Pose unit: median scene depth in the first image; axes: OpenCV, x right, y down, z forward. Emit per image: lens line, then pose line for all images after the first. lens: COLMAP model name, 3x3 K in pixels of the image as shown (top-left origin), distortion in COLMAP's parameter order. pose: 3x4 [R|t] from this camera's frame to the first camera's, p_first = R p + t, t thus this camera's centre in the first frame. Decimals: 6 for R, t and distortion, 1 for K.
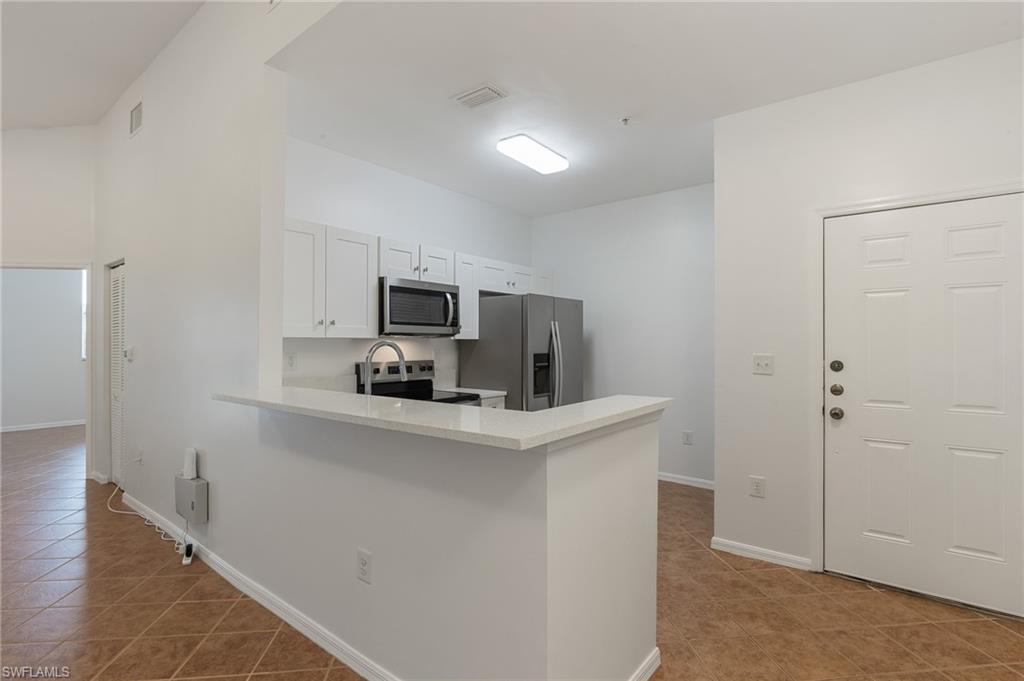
lens RADIAL K [[483.4, 0, 512.4], [0, 483.4, 339.9], [0, 0, 1]] dist [0.002497, 0.000108]
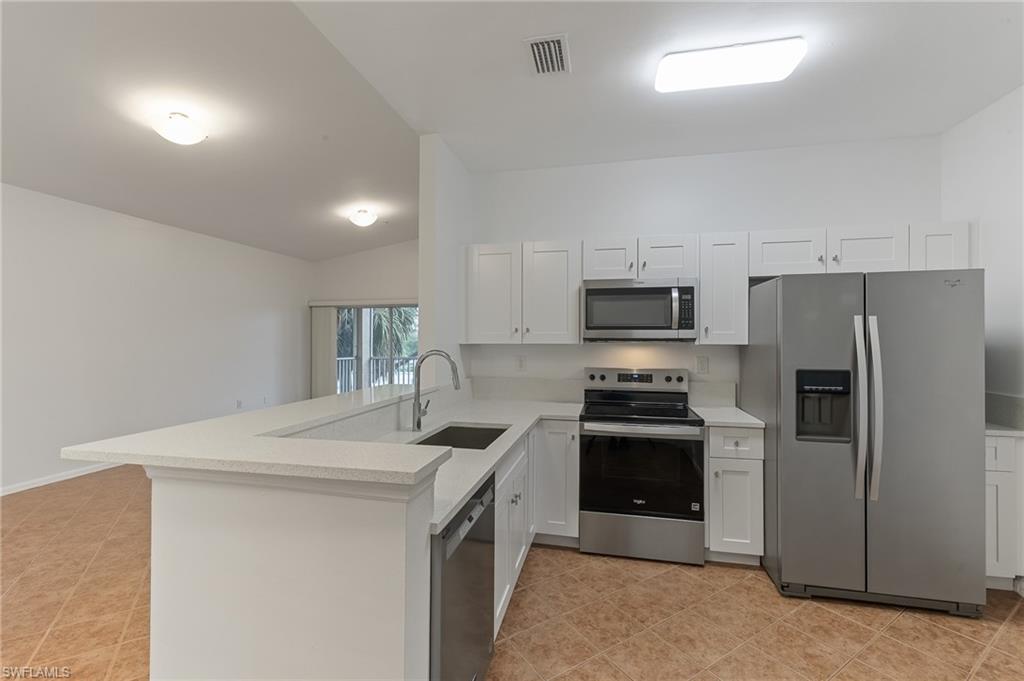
lens RADIAL K [[433.0, 0, 510.7], [0, 433.0, 341.2], [0, 0, 1]] dist [-0.012359, -0.000112]
pose [[0.425559, 0.006077, -0.904910, 0.409290], [0.005859, 0.999938, 0.009471, -0.016522], [0.904912, -0.009332, 0.425497, 0.446679]]
